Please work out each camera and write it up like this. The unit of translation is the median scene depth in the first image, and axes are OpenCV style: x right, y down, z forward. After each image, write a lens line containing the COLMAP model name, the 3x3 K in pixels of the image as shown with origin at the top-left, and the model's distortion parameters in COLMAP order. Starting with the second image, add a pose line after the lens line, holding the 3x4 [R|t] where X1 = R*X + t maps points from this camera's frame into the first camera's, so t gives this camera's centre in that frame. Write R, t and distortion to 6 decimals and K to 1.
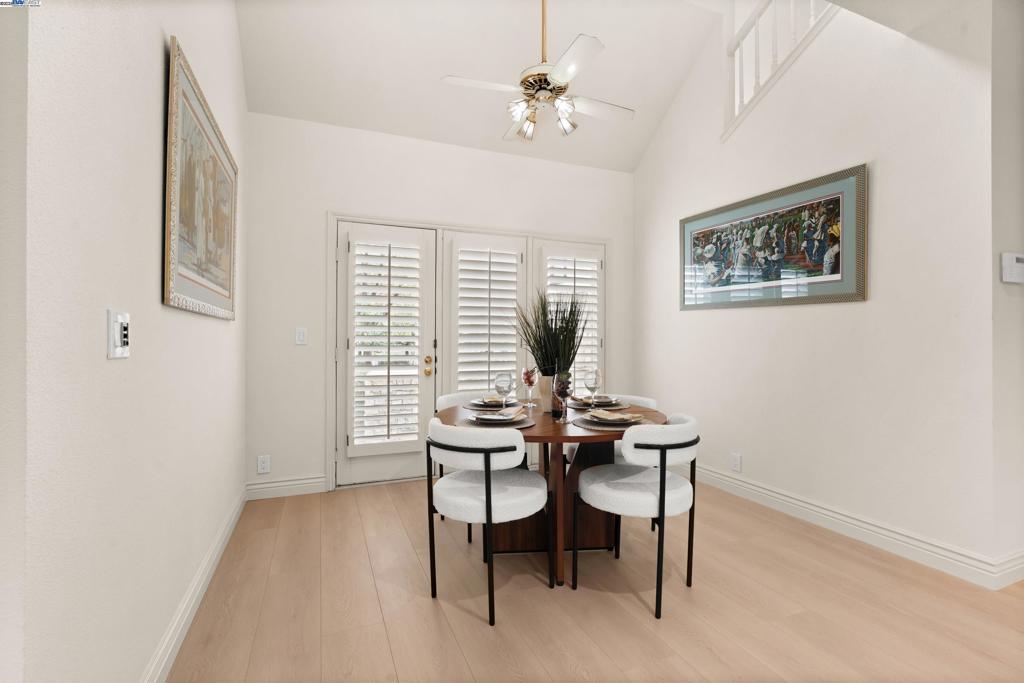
lens RADIAL K [[465.6, 0, 517.4], [0, 465.6, 337.4], [0, 0, 1]] dist [0.000375, 0.001103]
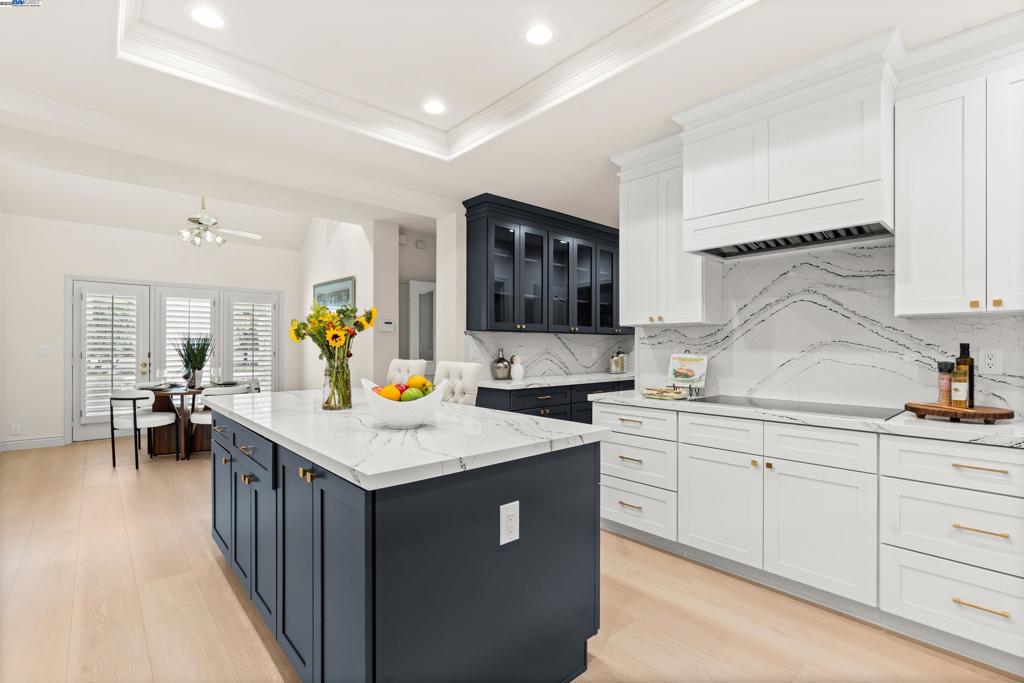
lens RADIAL K [[470.8, 0, 512.3], [0, 470.8, 347.4], [0, 0, 1]] dist [0.000247, 0.000168]
pose [[0.947495, -0.000067, 0.319770, 0.552627], [-0.001731, 0.999984, 0.005339, -0.026313], [-0.319765, -0.005612, 0.947480, -1.074796]]
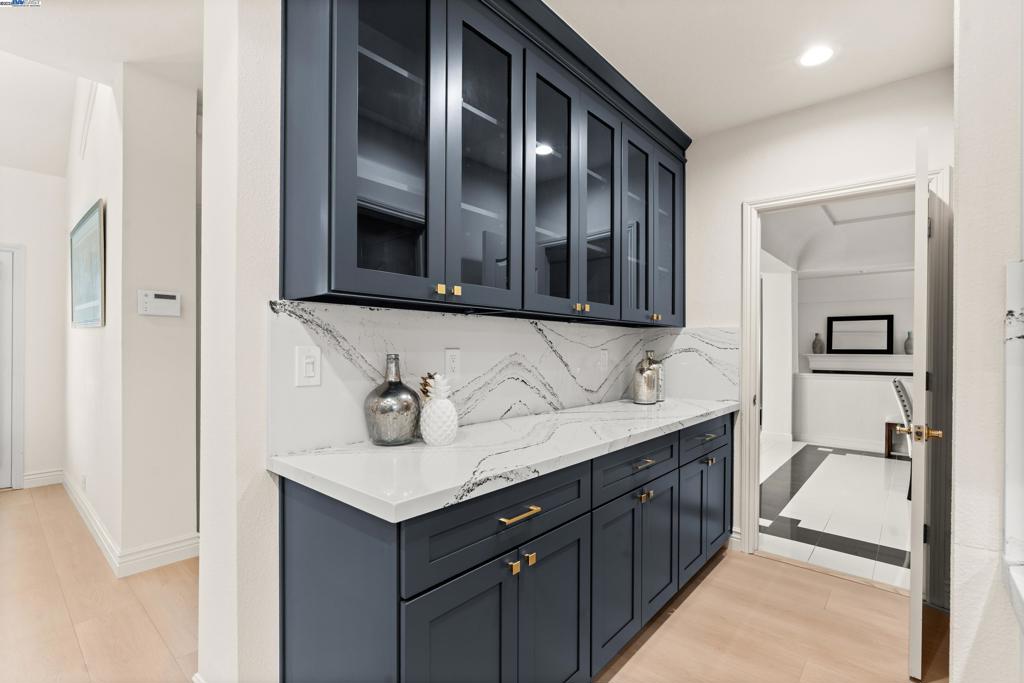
lens RADIAL K [[465.6, 0, 517.4], [0, 465.6, 337.4], [0, 0, 1]] dist [0.000375, 0.001103]
pose [[0.898863, 0.014298, 0.437997, 0.845504], [-0.006526, 0.999794, -0.019244, -0.025426], [-0.438181, 0.014440, 0.898771, -0.302317]]
